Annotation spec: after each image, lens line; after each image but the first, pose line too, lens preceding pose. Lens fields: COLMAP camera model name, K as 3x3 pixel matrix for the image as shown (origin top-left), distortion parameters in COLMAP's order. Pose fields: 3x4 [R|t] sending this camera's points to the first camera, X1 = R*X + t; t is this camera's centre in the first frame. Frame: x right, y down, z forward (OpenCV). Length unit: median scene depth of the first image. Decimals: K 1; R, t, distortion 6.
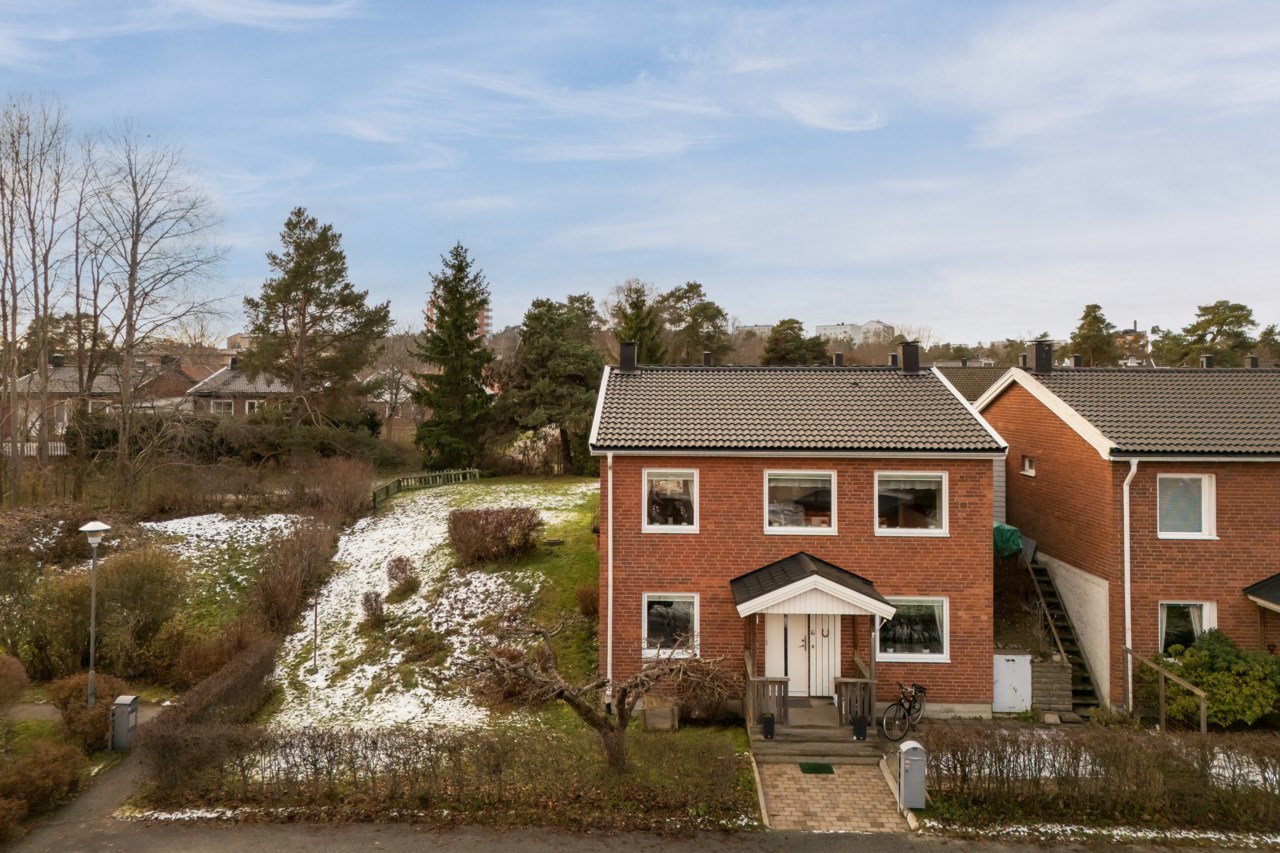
lens RADIAL K [[943.5, 0, 643.8], [0, 943.5, 377.6], [0, 0, 1]] dist [0.078595, -0.071861]
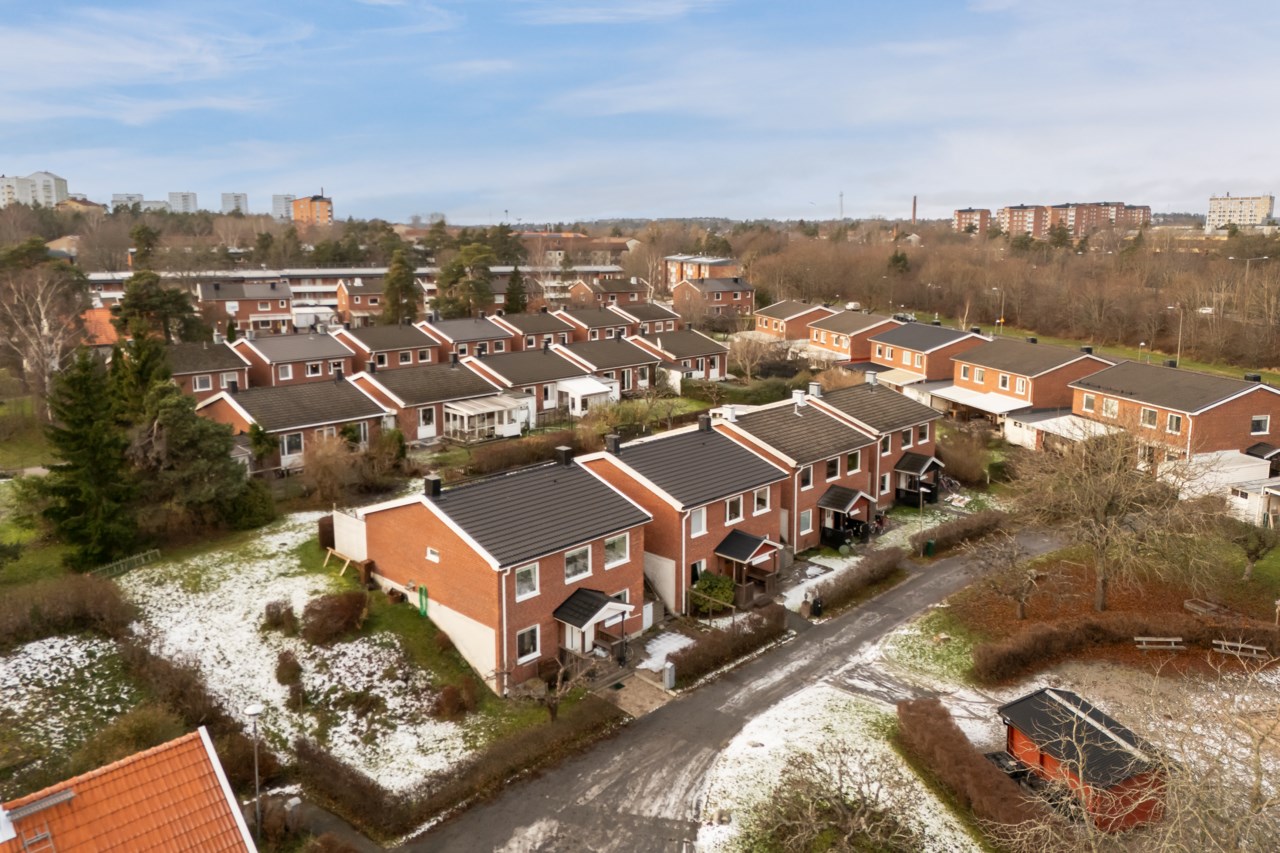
lens RADIAL K [[934.7, 0, 642.2], [0, 934.7, 376.9], [0, 0, 1]] dist [0.089644, -0.084567]
pose [[0.678069, -0.118326, 0.725411, -1.133955], [-0.004745, 0.986231, 0.165305, -0.587678], [-0.734983, -0.115530, 0.668171, -0.381811]]
